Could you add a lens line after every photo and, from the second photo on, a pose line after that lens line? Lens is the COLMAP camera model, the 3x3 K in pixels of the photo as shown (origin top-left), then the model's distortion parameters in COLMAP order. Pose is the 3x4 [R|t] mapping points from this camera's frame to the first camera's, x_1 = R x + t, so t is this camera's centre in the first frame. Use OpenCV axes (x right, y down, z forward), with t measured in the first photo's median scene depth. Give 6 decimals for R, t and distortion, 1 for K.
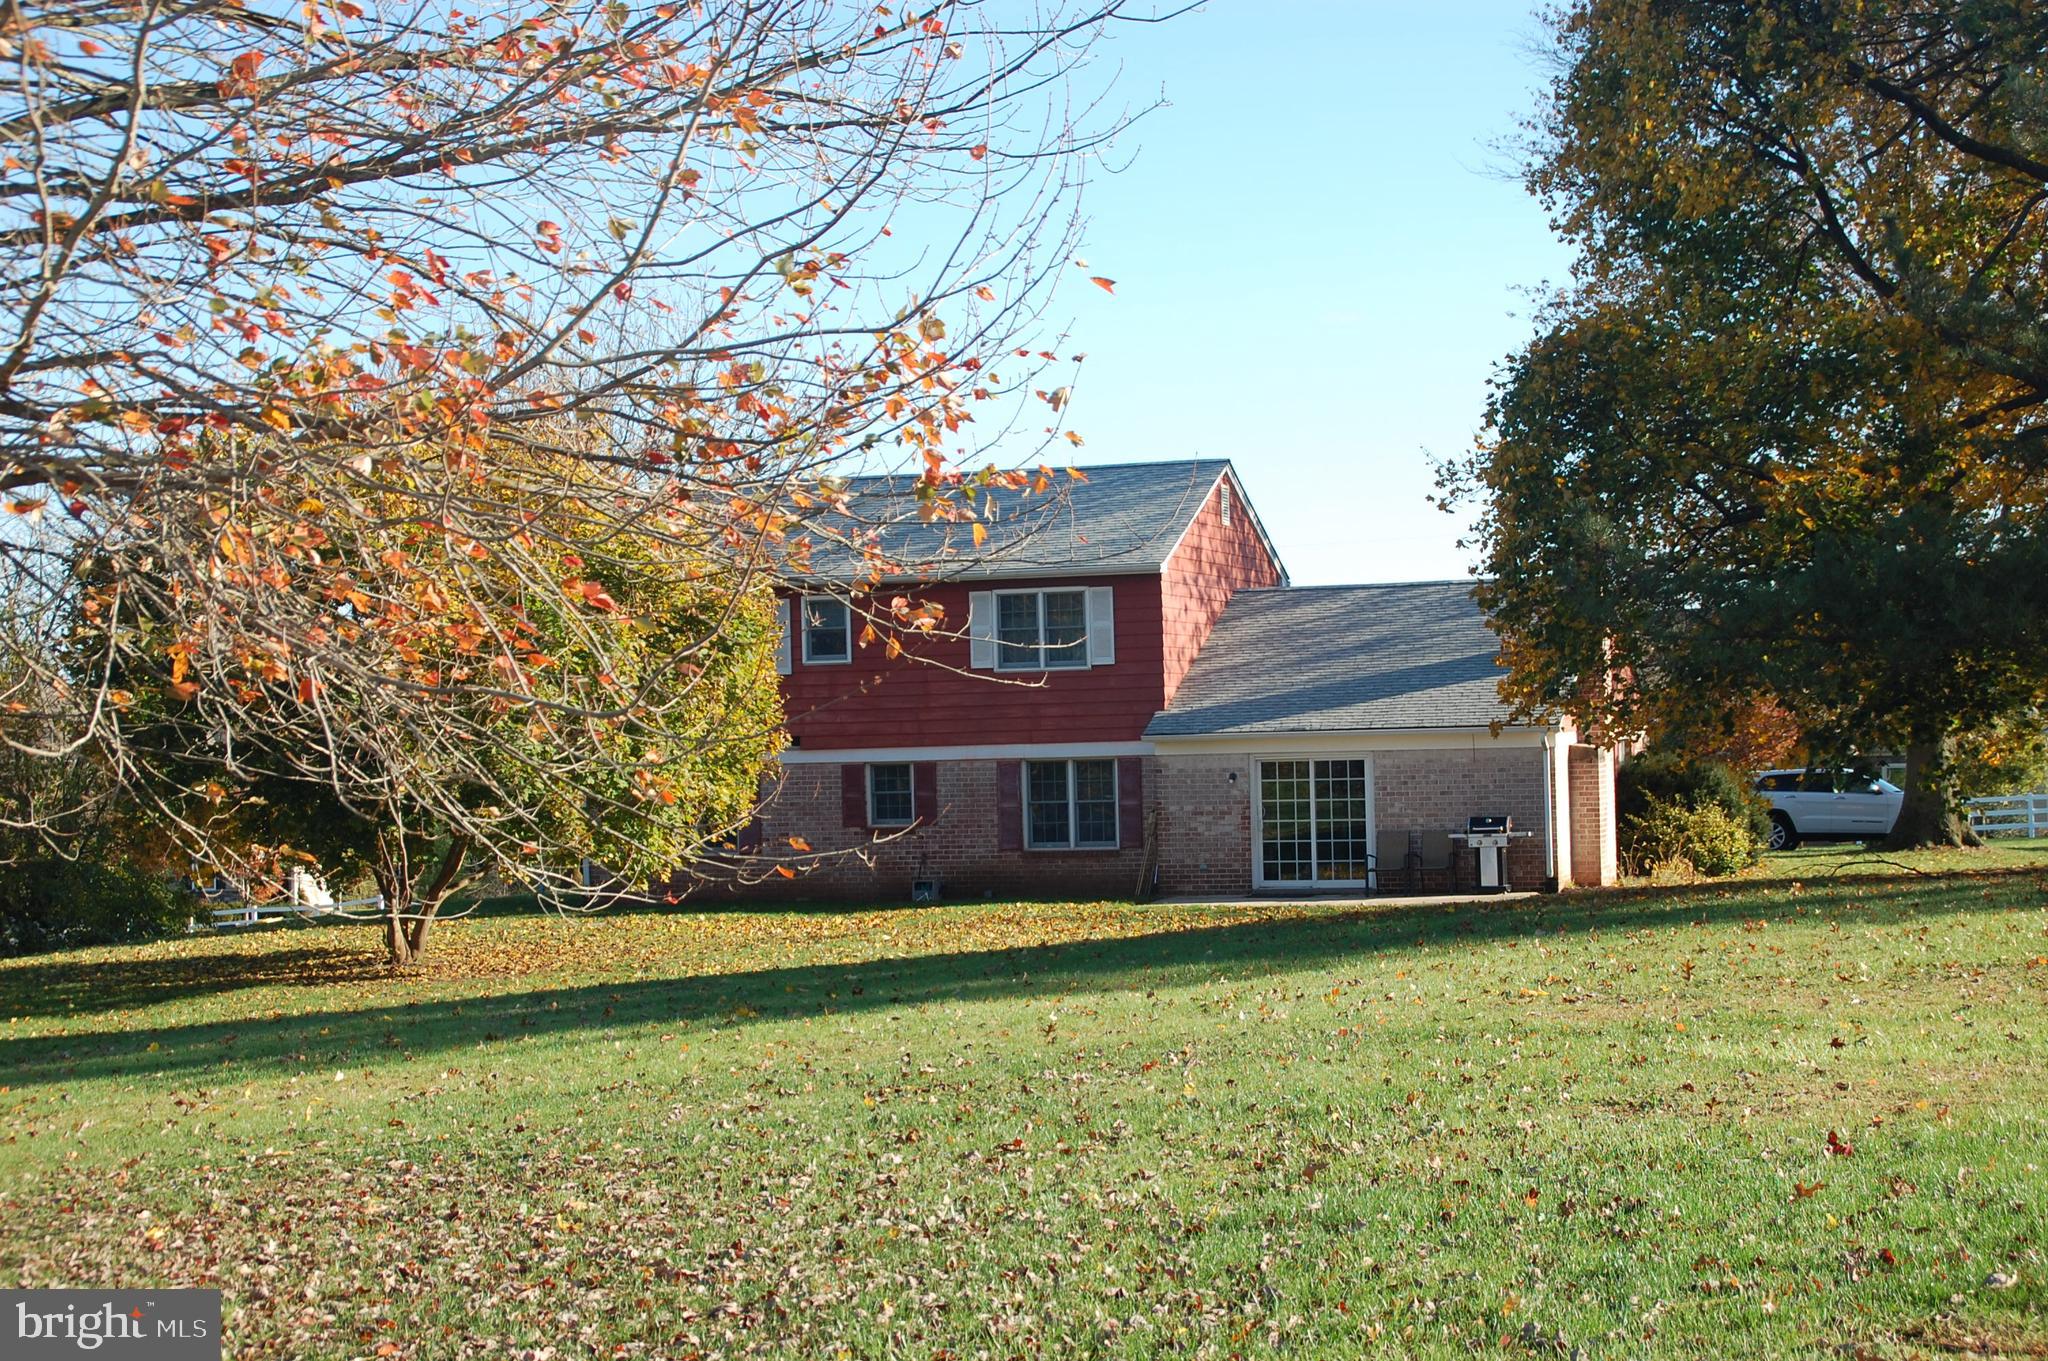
lens RADIAL K [[3709.1, 0, 1024.0], [0, 3709.1, 680.5], [0, 0, 1]] dist [0.027111, 0.031231]
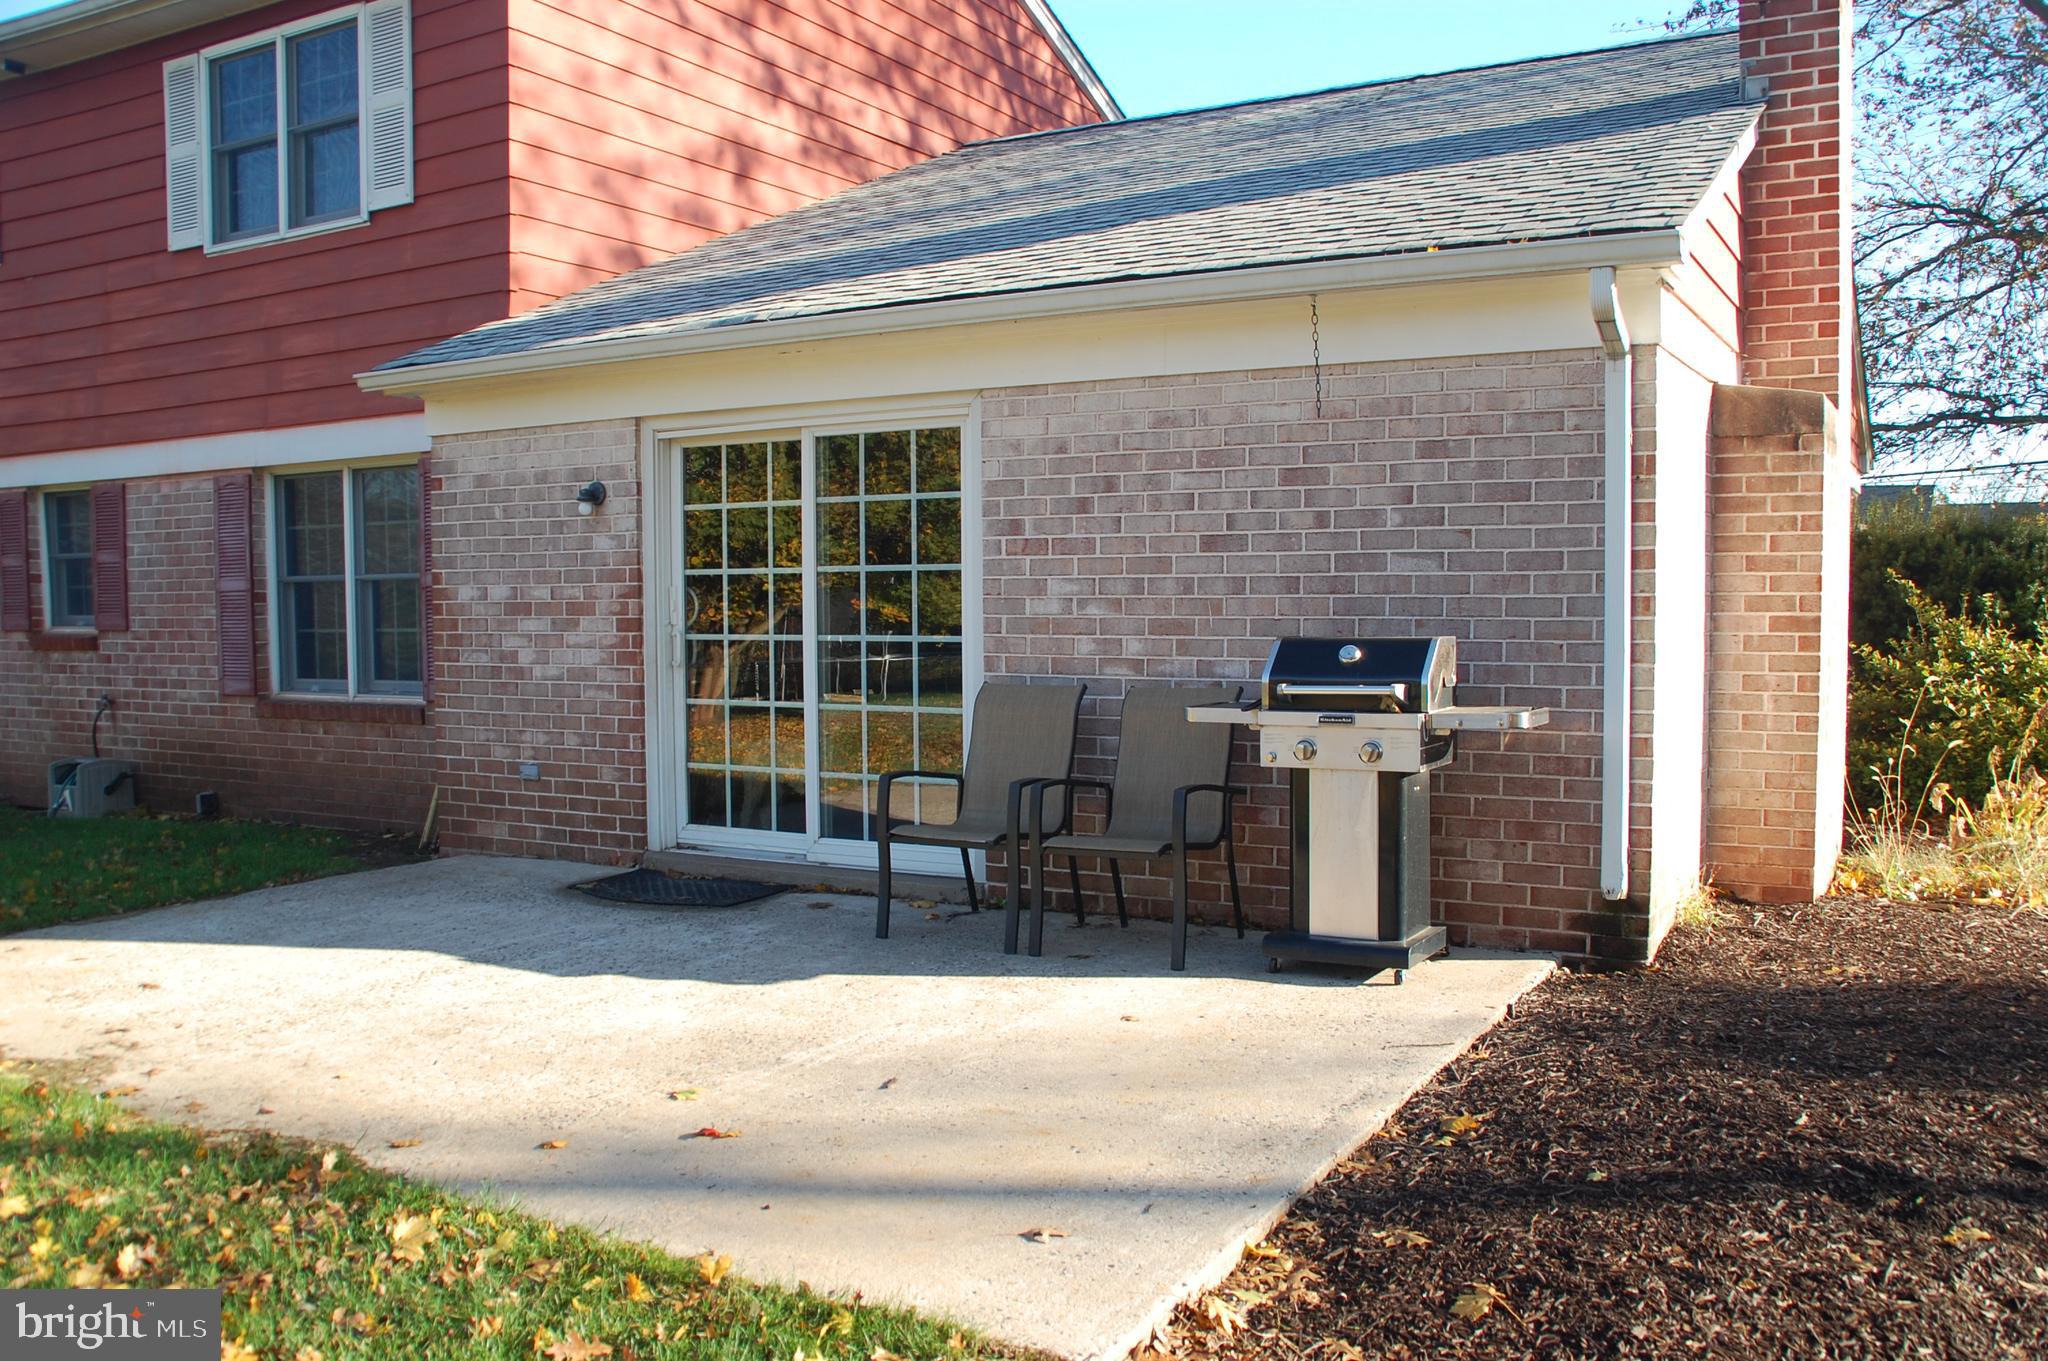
lens RADIAL K [[1856.4, 0, 1024.0], [0, 1856.4, 680.5], [0, 0, 1]] dist [-0.102765, 0.001106]
pose [[0.979017, 0.028019, -0.201844, 0.125122], [-0.015190, 0.997781, 0.064831, 0.031174], [0.203212, -0.060405, 0.977270, 0.857779]]
